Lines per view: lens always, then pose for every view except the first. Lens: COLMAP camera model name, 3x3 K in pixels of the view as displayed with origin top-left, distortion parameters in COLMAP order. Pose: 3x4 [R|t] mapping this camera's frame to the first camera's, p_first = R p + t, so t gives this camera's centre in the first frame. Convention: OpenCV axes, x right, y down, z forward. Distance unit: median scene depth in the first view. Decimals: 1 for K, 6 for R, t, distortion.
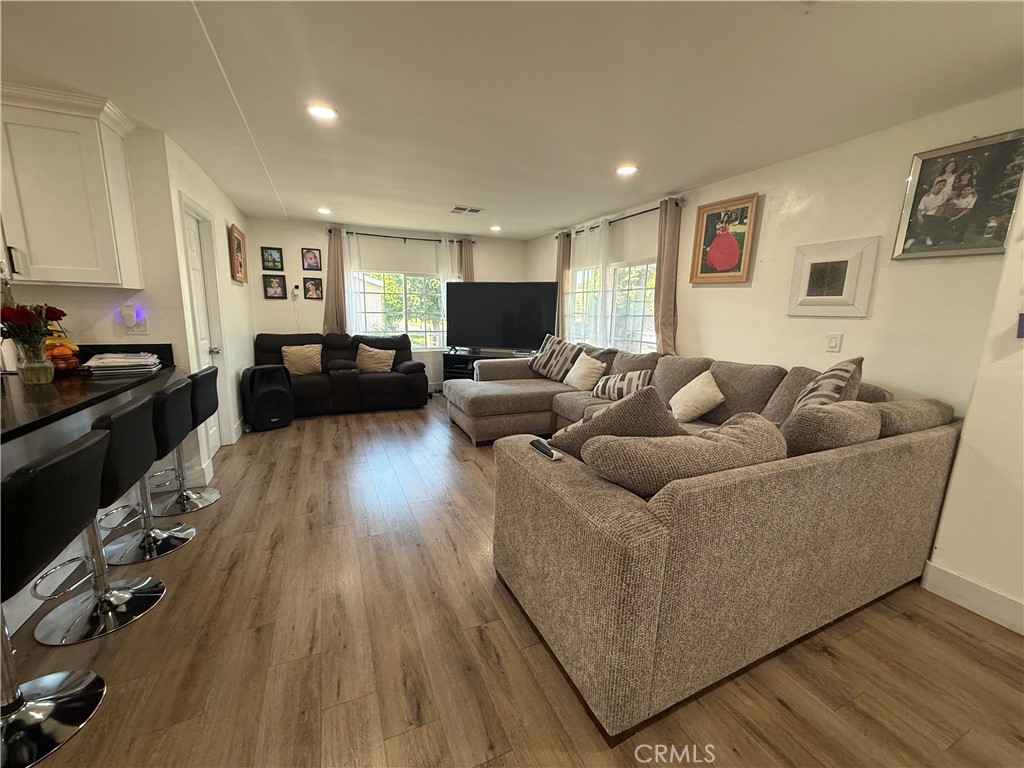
lens RADIAL K [[409.4, 0, 510.4], [0, 409.4, 384.2], [0, 0, 1]] dist [0.001254, 0.000508]
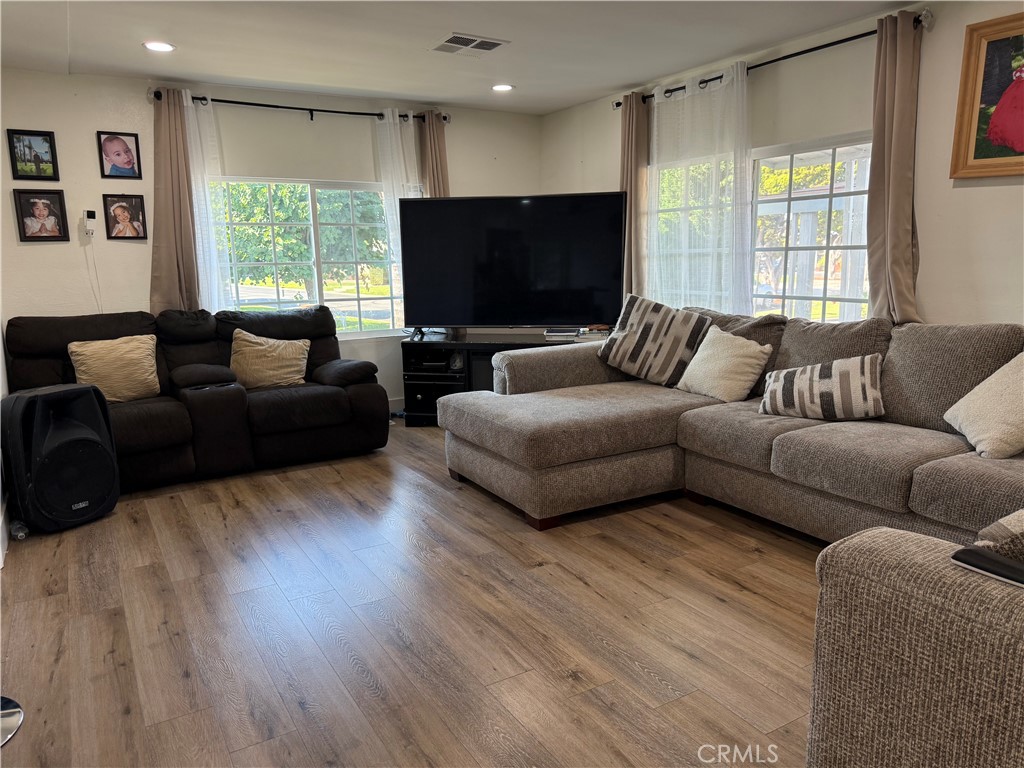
lens RADIAL K [[724.9, 0, 513.5], [0, 724.9, 387.9], [0, 0, 1]] dist [0.052892, -0.059073]
pose [[0.991624, -0.056713, 0.116038, -0.154138], [0.056549, 0.998389, 0.004709, -0.016214], [-0.116118, 0.001892, 0.993234, 0.113818]]
